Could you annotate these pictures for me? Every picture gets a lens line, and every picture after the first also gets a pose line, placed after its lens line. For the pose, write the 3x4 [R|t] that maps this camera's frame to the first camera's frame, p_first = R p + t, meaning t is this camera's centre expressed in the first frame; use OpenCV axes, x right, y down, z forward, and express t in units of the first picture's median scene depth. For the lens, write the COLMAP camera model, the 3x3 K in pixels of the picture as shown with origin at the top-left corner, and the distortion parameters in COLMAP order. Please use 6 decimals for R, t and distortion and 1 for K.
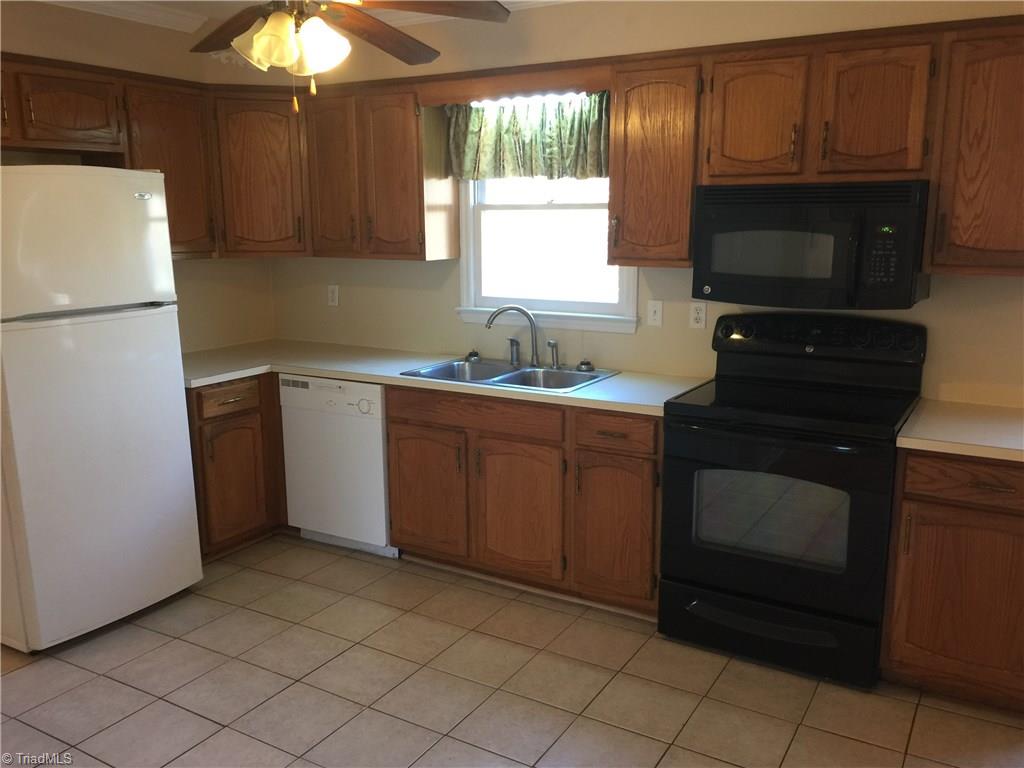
lens RADIAL K [[862.1, 0, 514.1], [0, 862.1, 384.5], [0, 0, 1]] dist [0.031122, -0.043375]
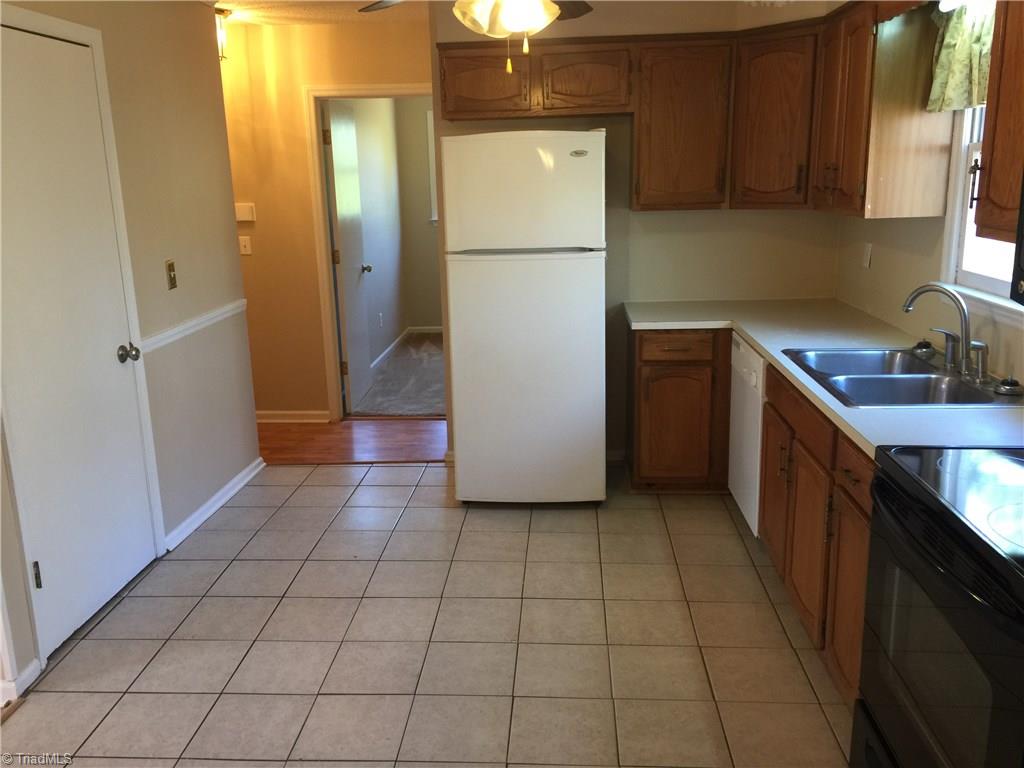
lens RADIAL K [[862.1, 0, 510.7], [0, 862.1, 384.1], [0, 0, 1]] dist [0.031122, -0.043375]
pose [[0.440611, 0.203979, -0.874216, 0.551183], [-0.146523, 0.977124, 0.154141, -0.078030], [0.885659, 0.060176, 0.460420, 0.392629]]
